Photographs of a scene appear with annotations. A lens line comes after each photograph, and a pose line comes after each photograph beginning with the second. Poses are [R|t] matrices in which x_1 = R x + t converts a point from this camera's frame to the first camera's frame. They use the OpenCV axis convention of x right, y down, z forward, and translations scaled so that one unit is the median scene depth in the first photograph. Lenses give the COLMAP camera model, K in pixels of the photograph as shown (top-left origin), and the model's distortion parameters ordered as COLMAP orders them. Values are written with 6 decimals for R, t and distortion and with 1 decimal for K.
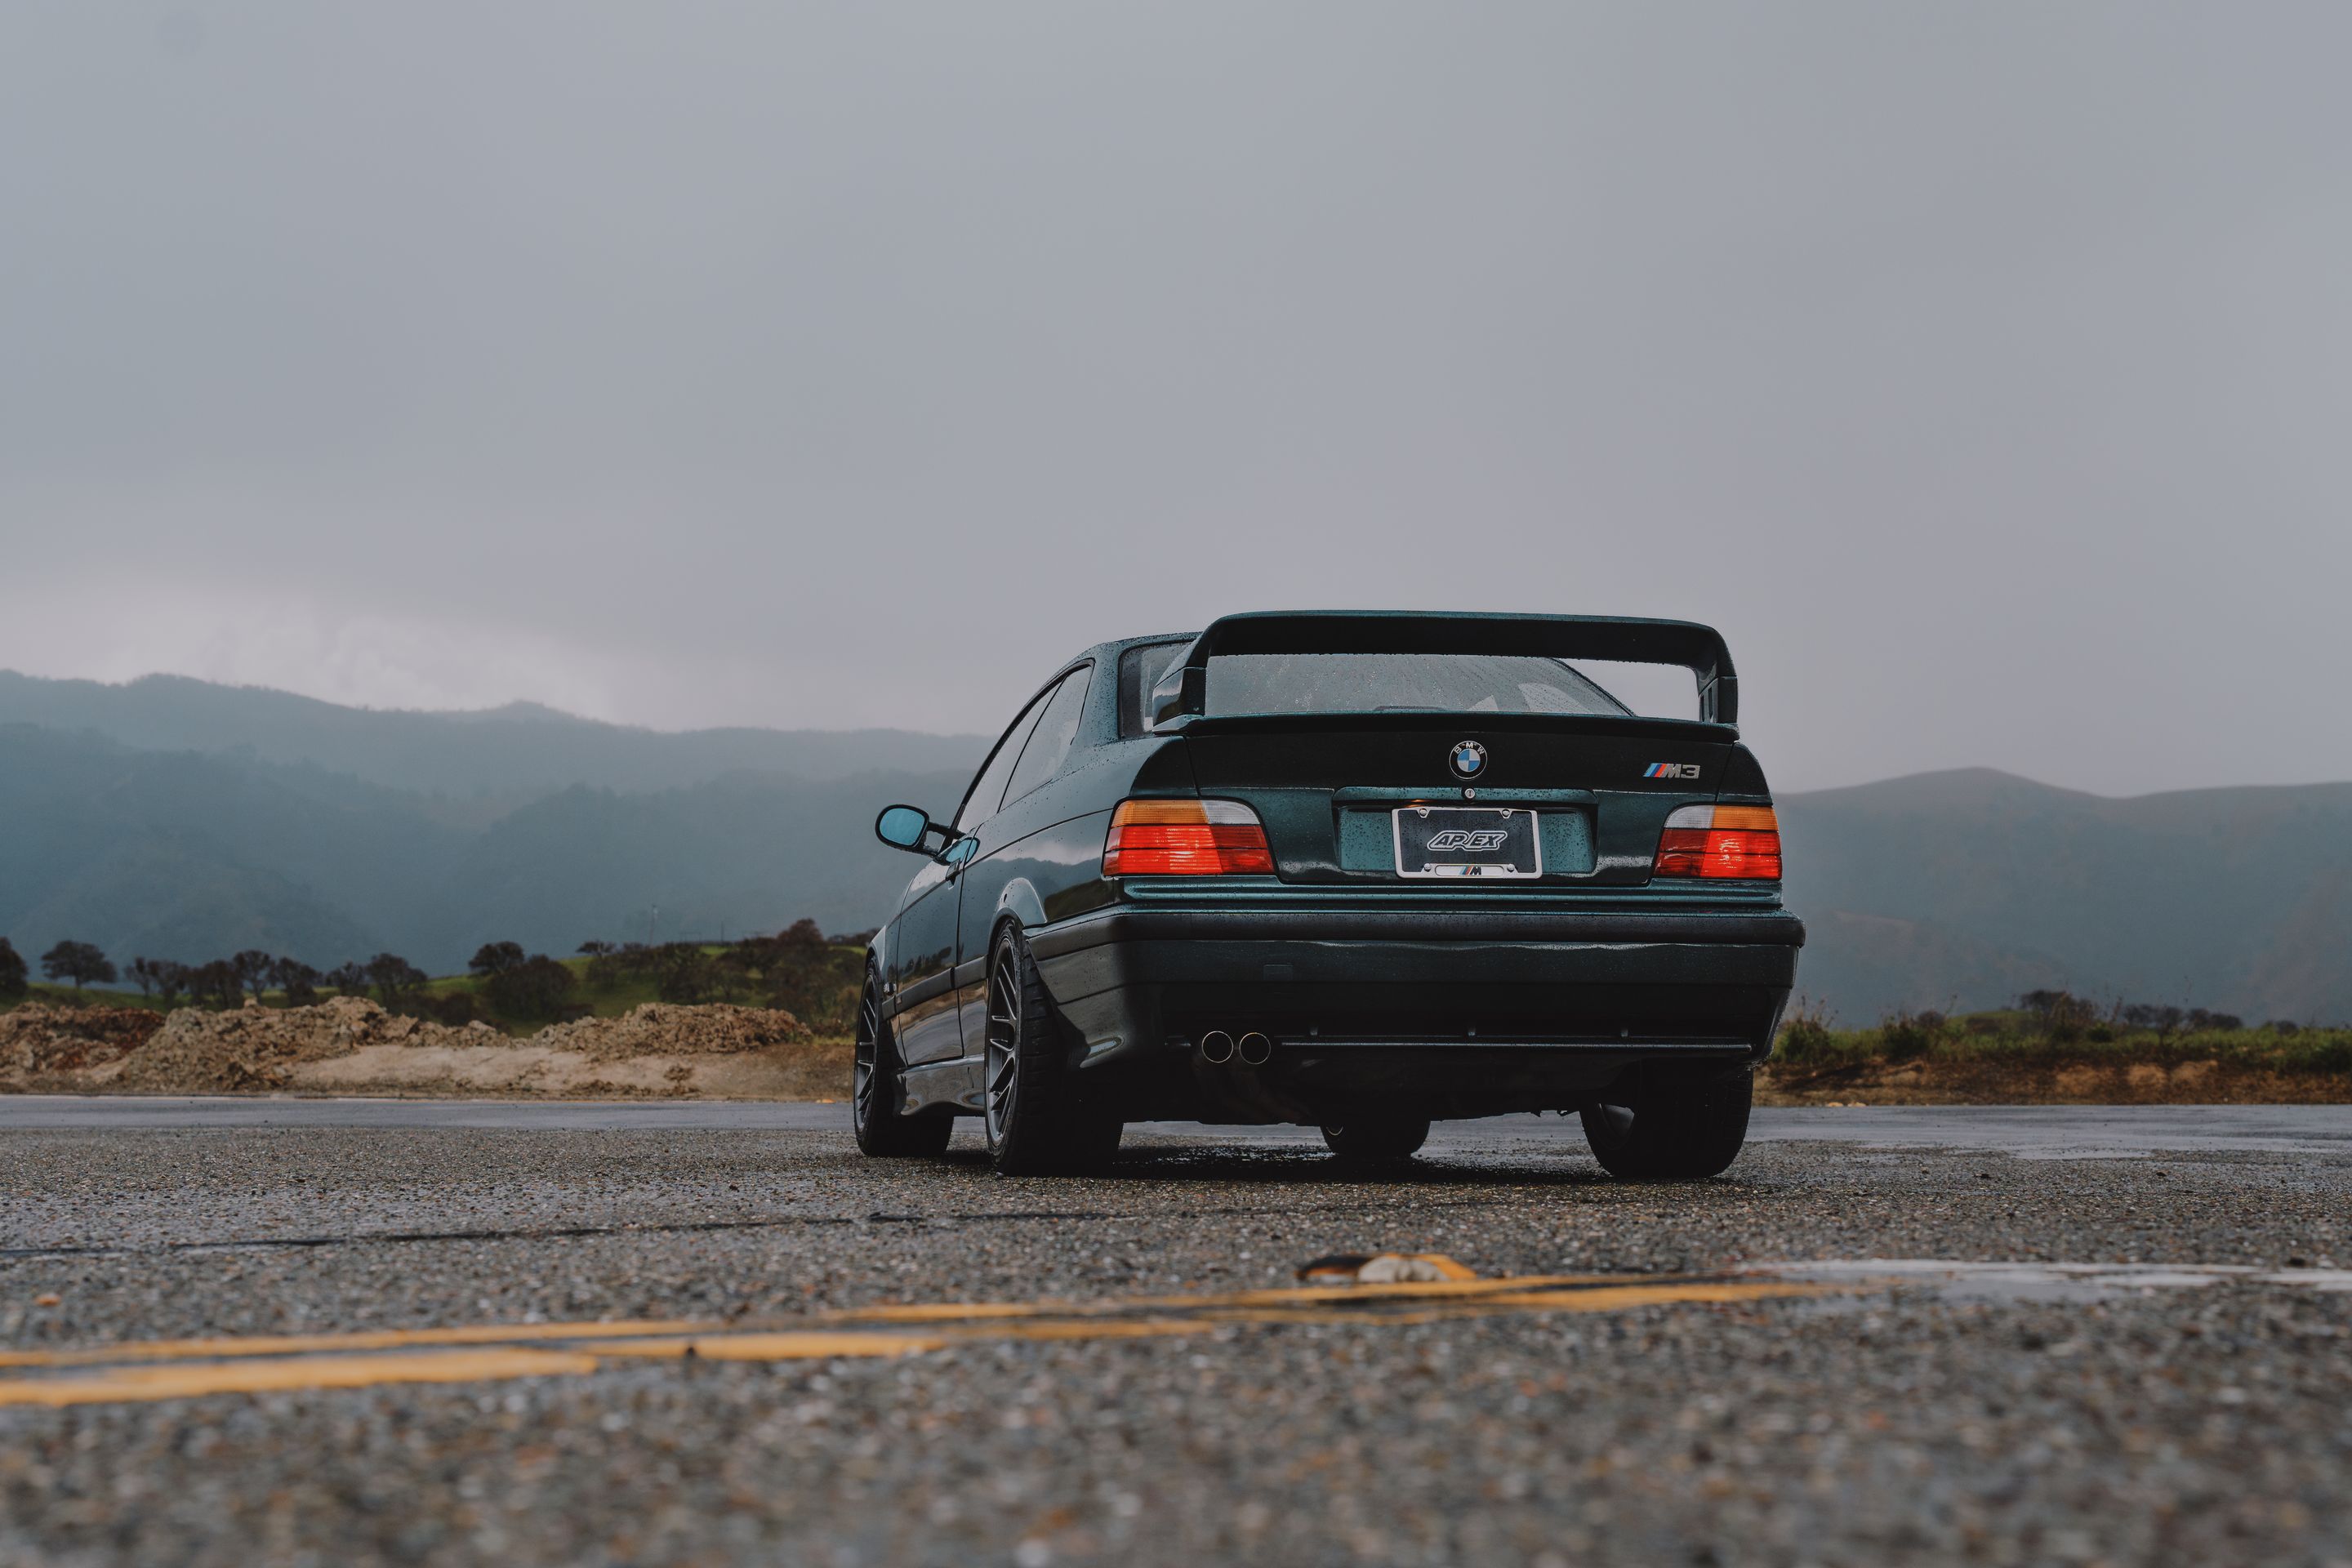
lens RADIAL K [[3891.2, 0, 1044.2], [0, 3891.2, 715.5], [0, 0, 1]] dist [0.003618, 0.000000]
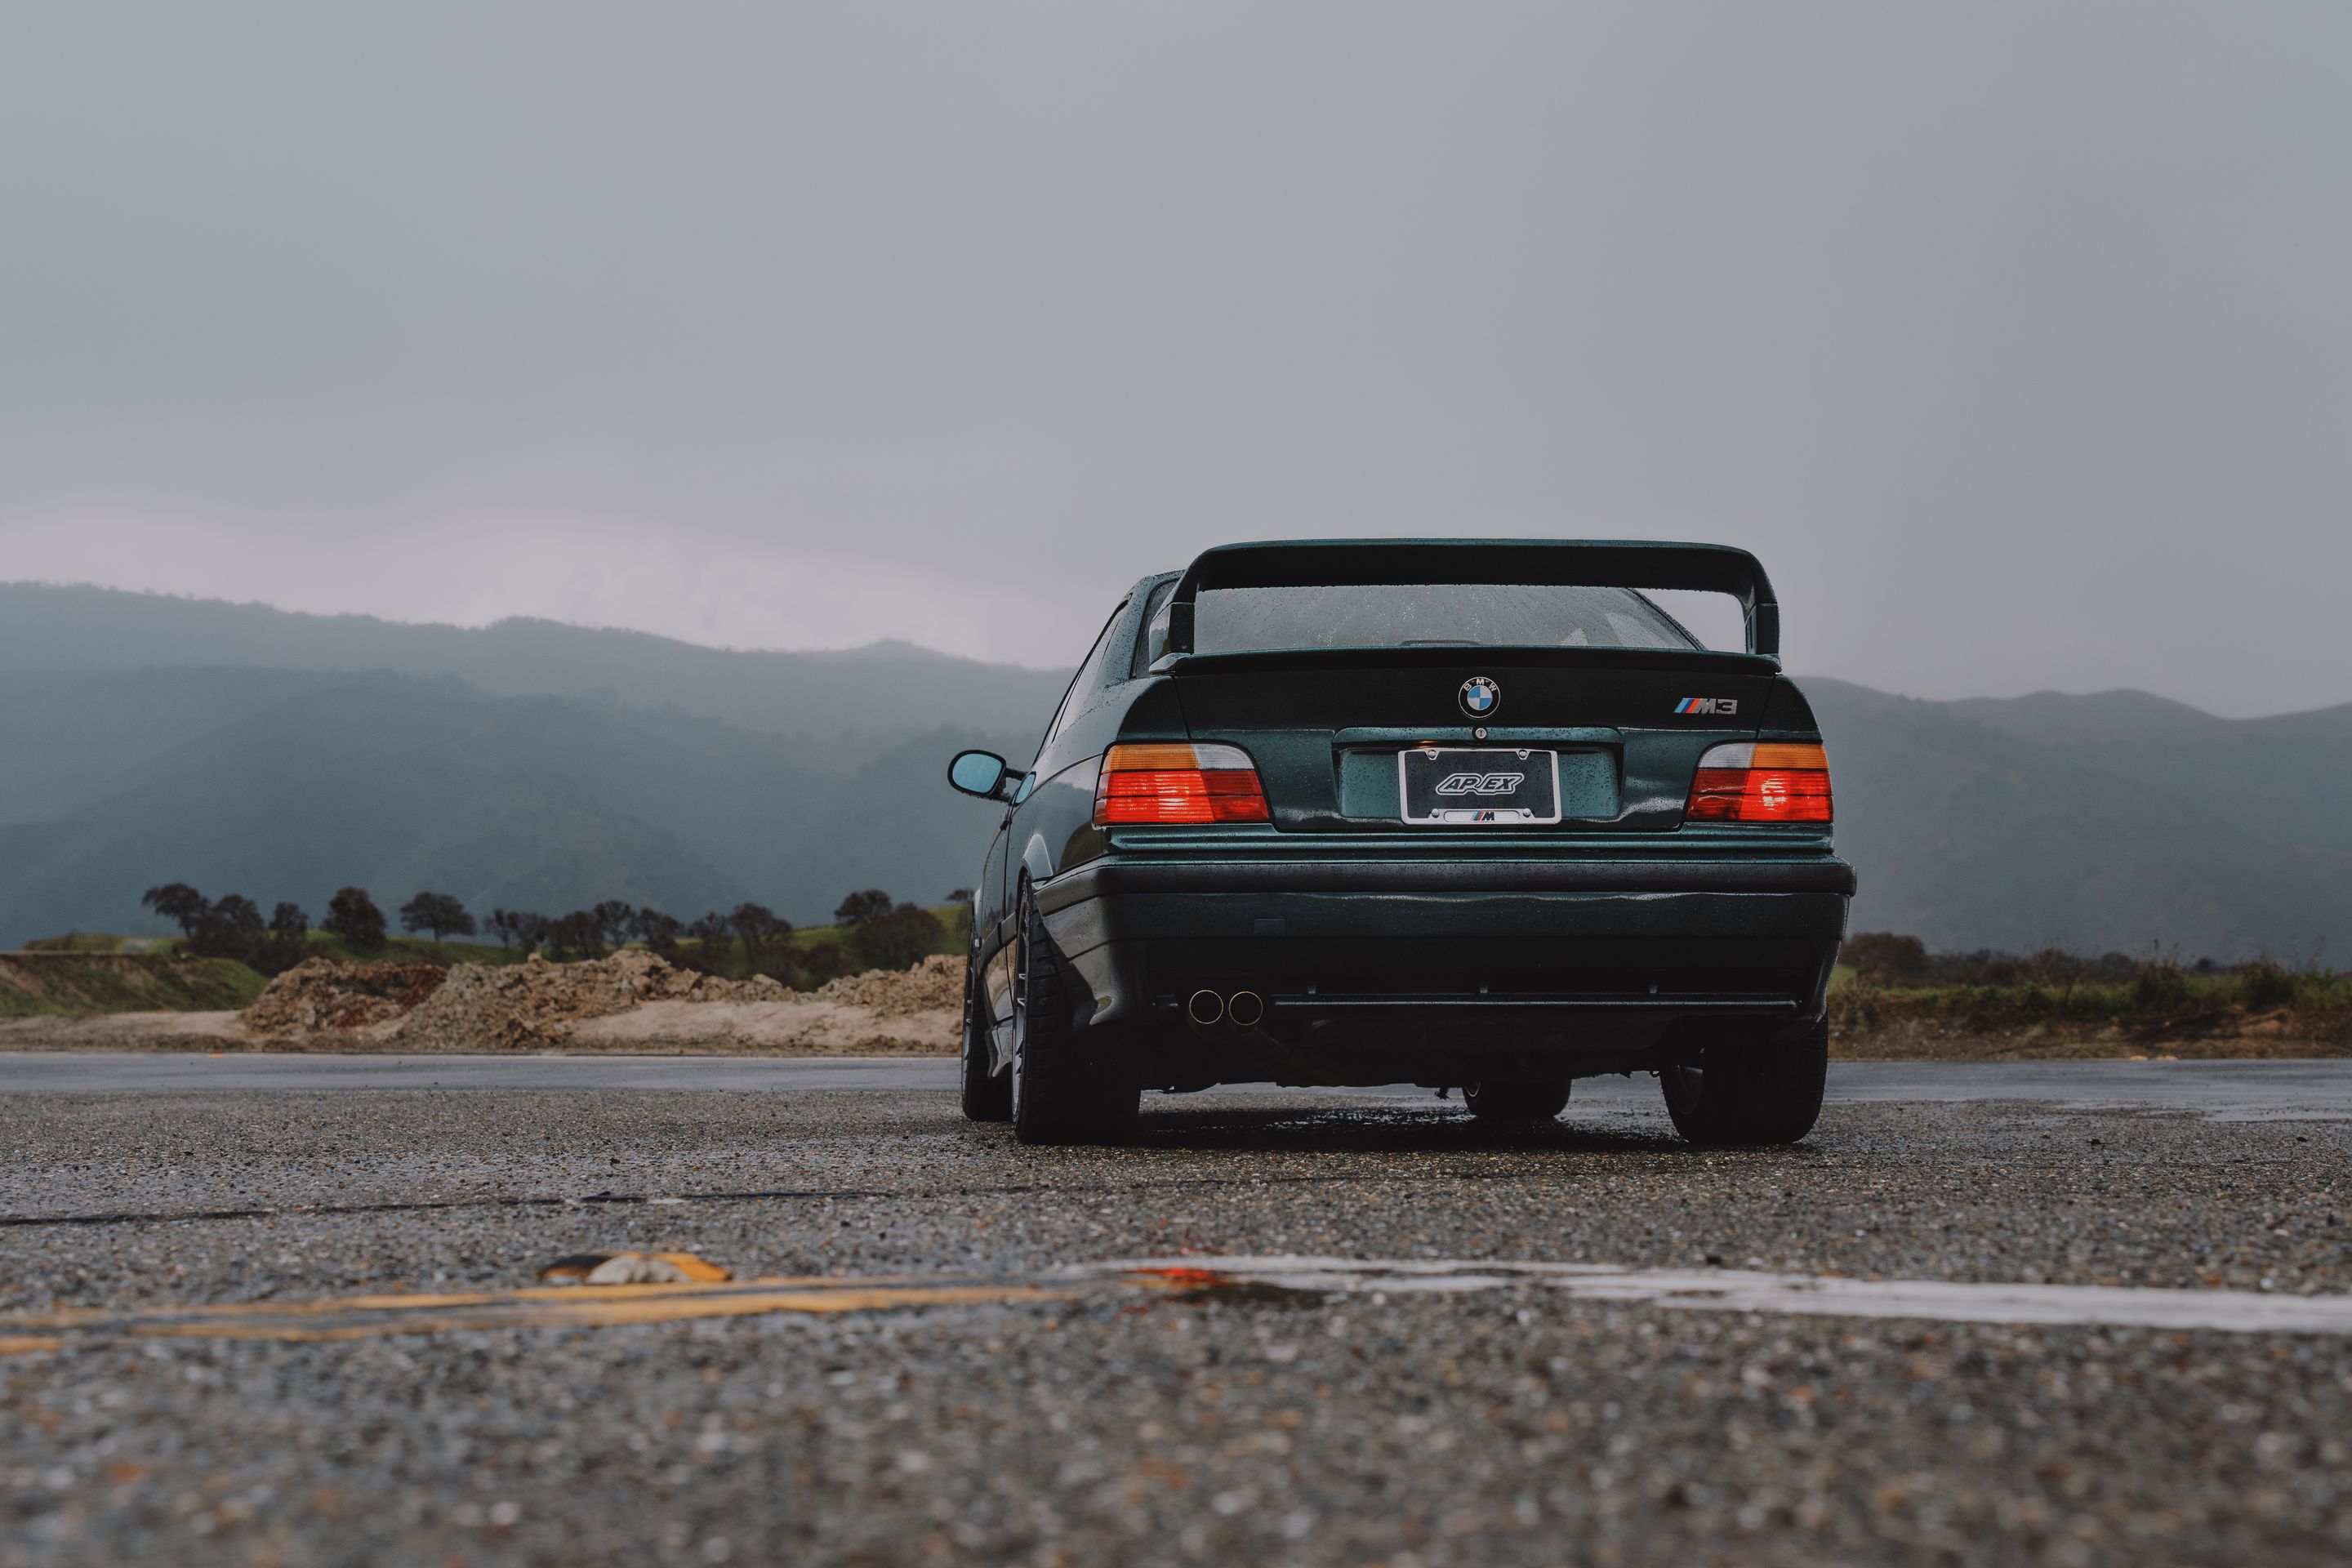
lens RADIAL K [[4074.9, 0, 1035.9], [0, 4074.9, 605.7], [0, 0, 1]] dist [0.005103, 0.000000]
pose [[0.994641, -0.015189, -0.102269, 0.077618], [0.014100, 0.999836, -0.011363, -0.000714], [0.102425, 0.009860, 0.994692, 0.012921]]
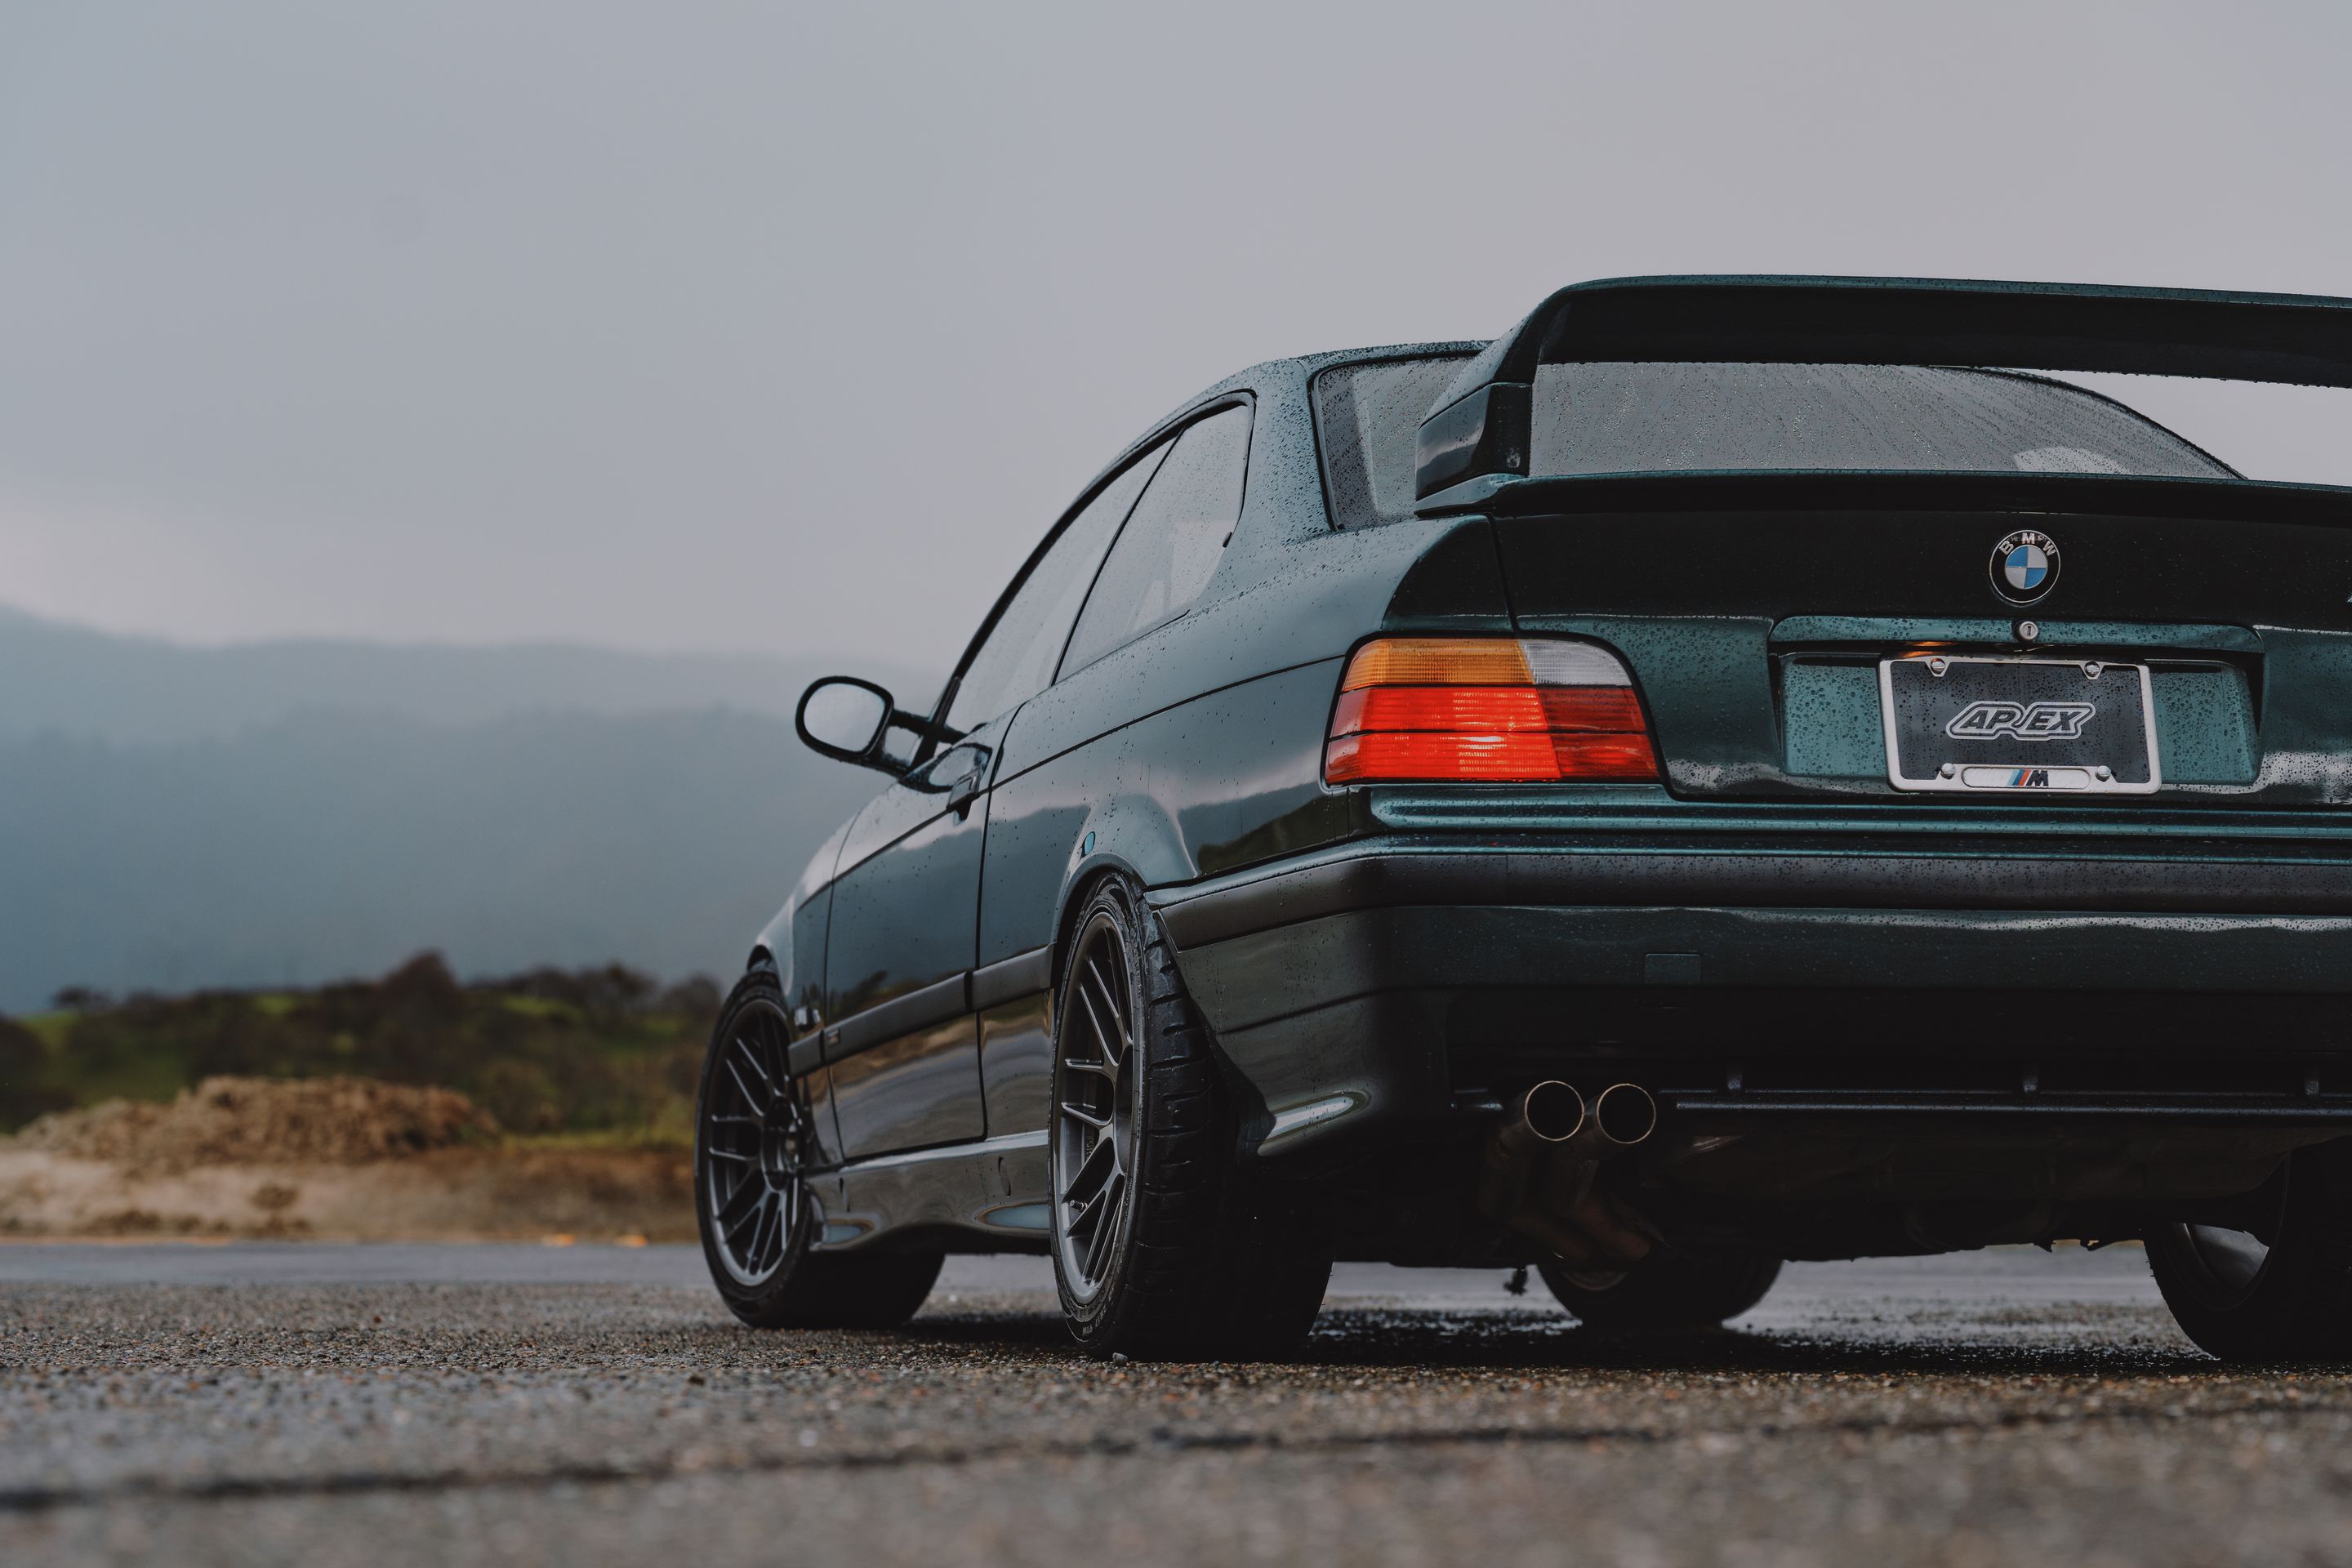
lens RADIAL K [[6292.1, 0, 1216.3], [0, 6292.1, 860.0], [0, 0, 1]] dist [0.049327, 0.000000]
pose [[0.997833, 0.003661, 0.065694, -0.041308], [-0.006068, 0.999316, 0.036482, 0.015466], [-0.065516, -0.036801, 0.997173, 0.120786]]
